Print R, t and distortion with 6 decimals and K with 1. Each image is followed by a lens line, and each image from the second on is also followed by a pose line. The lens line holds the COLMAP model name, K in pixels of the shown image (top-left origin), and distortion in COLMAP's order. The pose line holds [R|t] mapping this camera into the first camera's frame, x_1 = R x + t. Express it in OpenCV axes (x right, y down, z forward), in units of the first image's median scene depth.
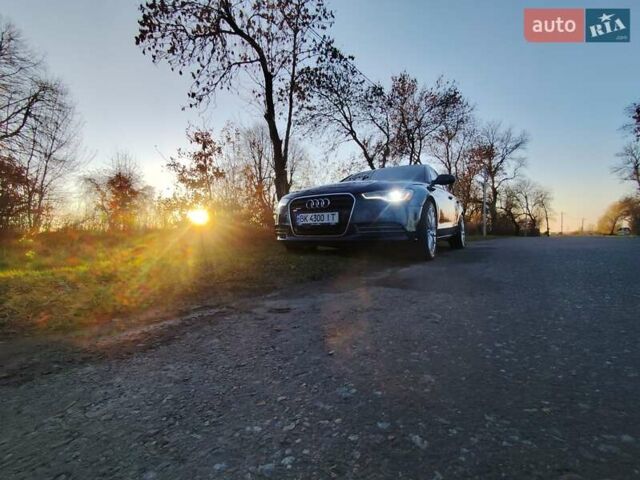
lens RADIAL K [[297.9, 0, 322.2], [0, 297.9, 240.9], [0, 0, 1]] dist [0.022008, -0.013639]
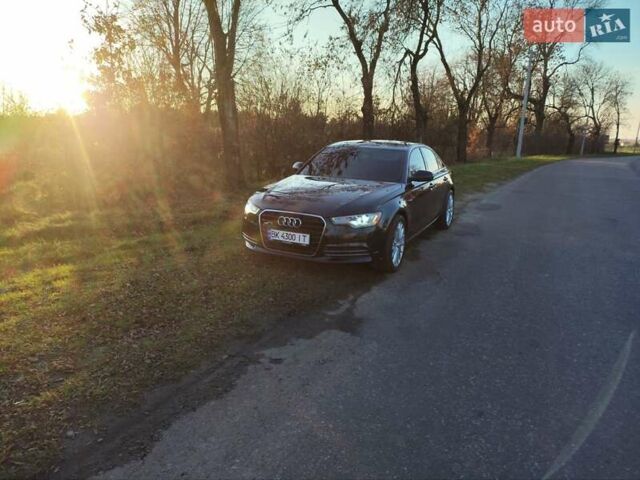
lens RADIAL K [[472.6, 0, 316.0], [0, 472.6, 245.1], [0, 0, 1]] dist [0.045854, -0.057009]
pose [[0.995643, 0.023148, 0.090330, -0.016886], [-0.042484, 0.974924, 0.218446, -0.099033], [-0.083008, -0.221332, 0.971659, -0.148058]]
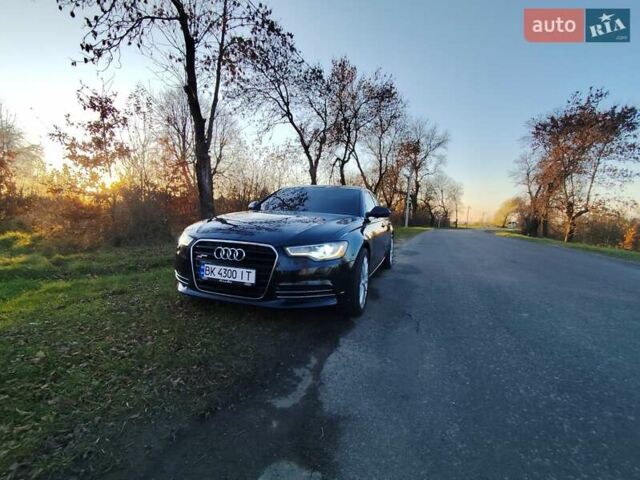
lens RADIAL K [[297.6, 0, 321.4], [0, 297.6, 240.7], [0, 0, 1]] dist [0.016498, -0.010627]
pose [[0.973719, 0.039692, 0.224267, 0.010402], [-0.055946, 0.996211, 0.066591, -0.054623], [-0.220774, -0.077388, 0.972250, 0.047299]]
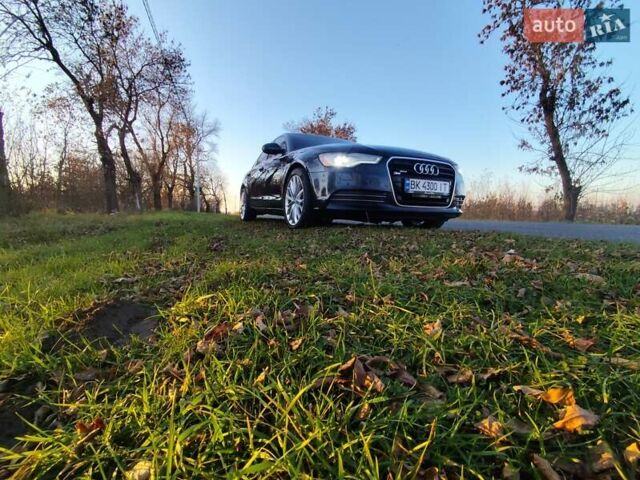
lens RADIAL K [[297.9, 0, 322.0], [0, 297.9, 240.2], [0, 0, 1]] dist [0.022008, -0.013639]
pose [[0.544952, -0.043119, 0.837358, -0.225797], [-0.019127, 0.997778, 0.063827, 0.007845], [-0.838249, -0.050799, 0.542917, 0.188017]]
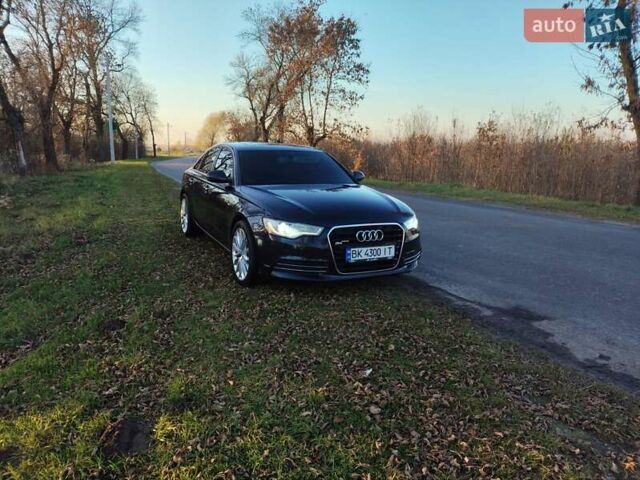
lens RADIAL K [[472.6, 0, 320.2], [0, 472.6, 242.4], [0, 0, 1]] dist [0.045854, -0.057009]
pose [[0.528395, -0.137606, 0.837773, -0.307945], [-0.017286, 0.984829, 0.172663, -0.083658], [-0.848823, -0.105716, 0.518000, 0.097841]]
